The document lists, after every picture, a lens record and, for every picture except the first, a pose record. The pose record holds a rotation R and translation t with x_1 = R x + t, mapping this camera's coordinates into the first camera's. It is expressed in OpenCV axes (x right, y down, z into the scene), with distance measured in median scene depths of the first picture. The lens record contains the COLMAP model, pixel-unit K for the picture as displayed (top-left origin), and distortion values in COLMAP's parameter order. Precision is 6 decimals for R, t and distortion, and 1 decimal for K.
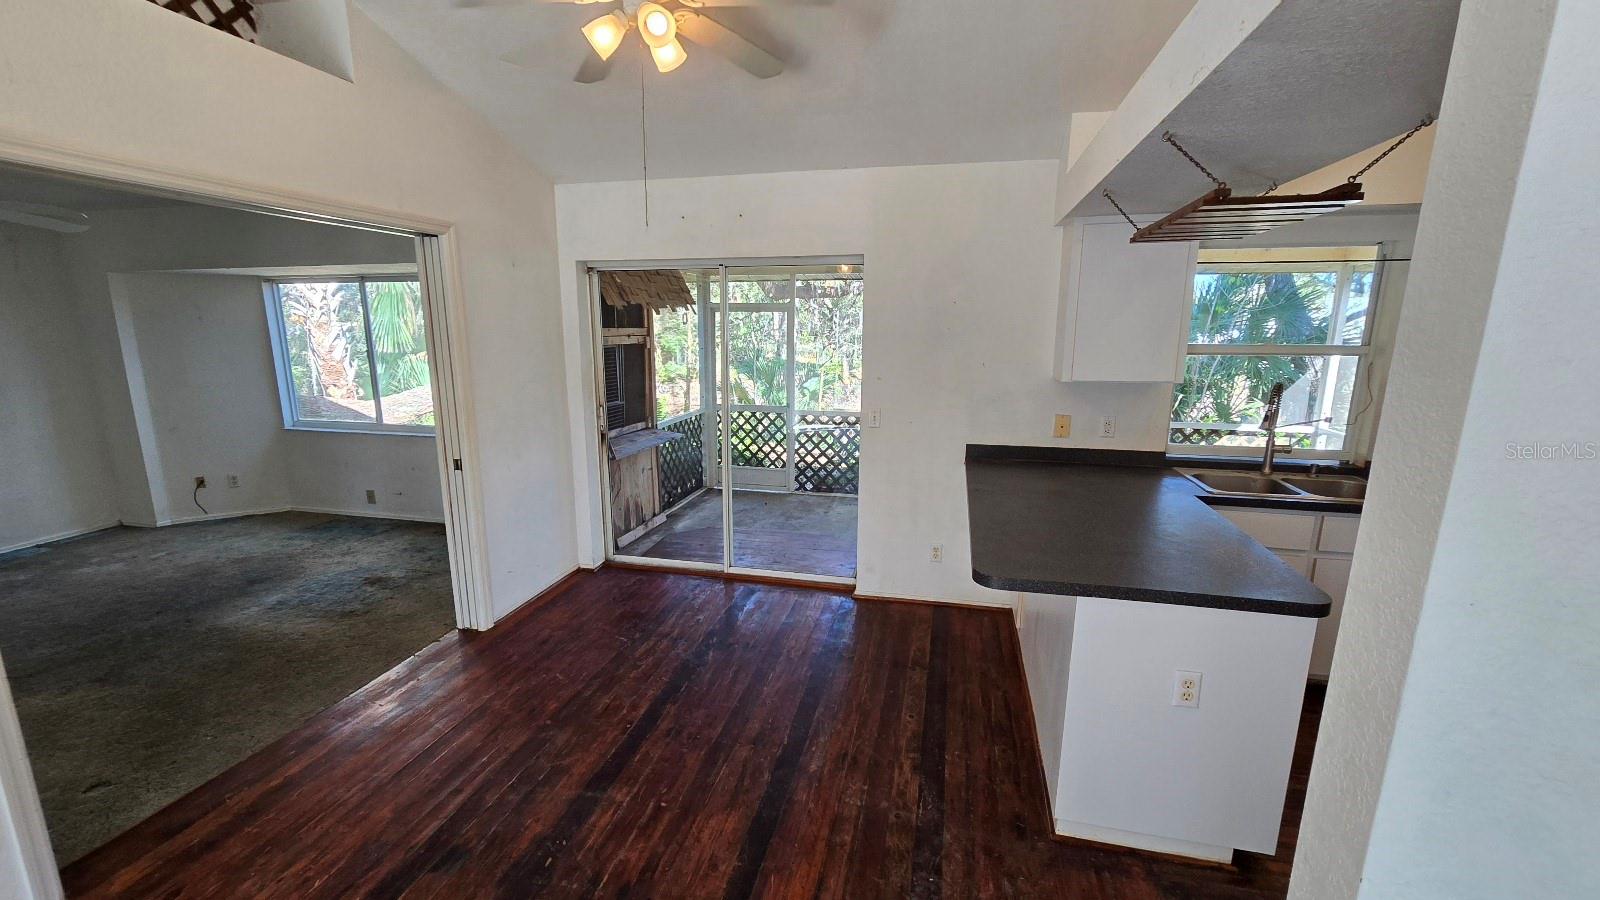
lens RADIAL K [[656.9, 0, 795.3], [0, 656.9, 463.1], [0, 0, 1]] dist [-0.004661, 0.001192]
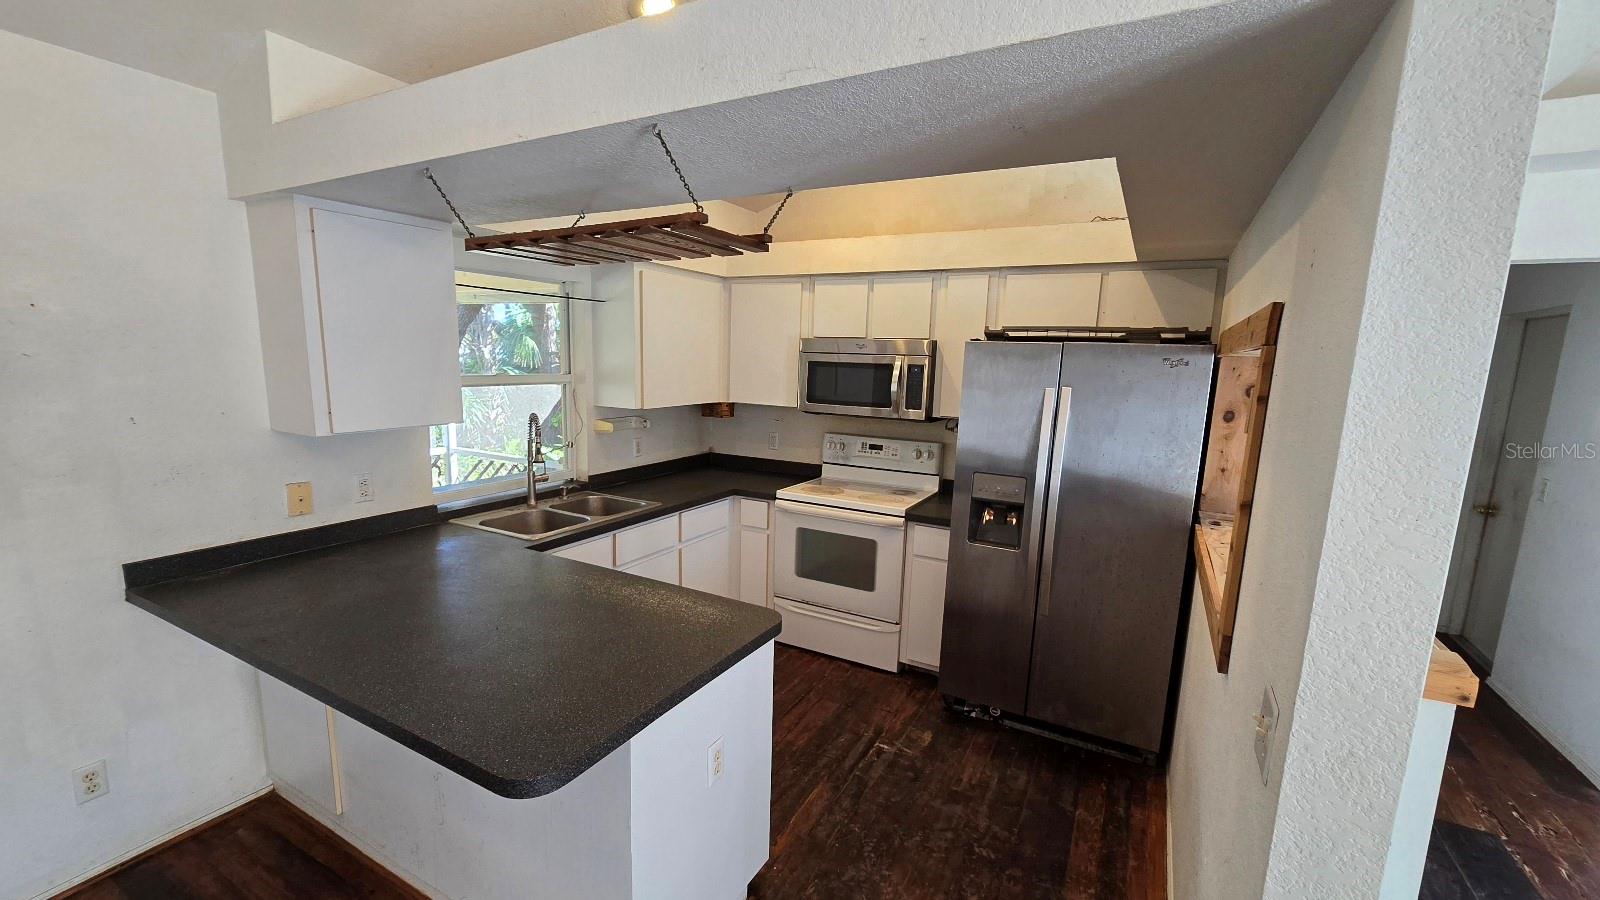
lens RADIAL K [[656.9, 0, 793.5], [0, 656.9, 465.4], [0, 0, 1]] dist [-0.004661, 0.001192]
pose [[0.276106, -0.153031, 0.948866, -0.065168], [0.176087, 0.978587, 0.106586, -0.050489], [-0.944859, 0.137654, 0.297141, 0.212001]]
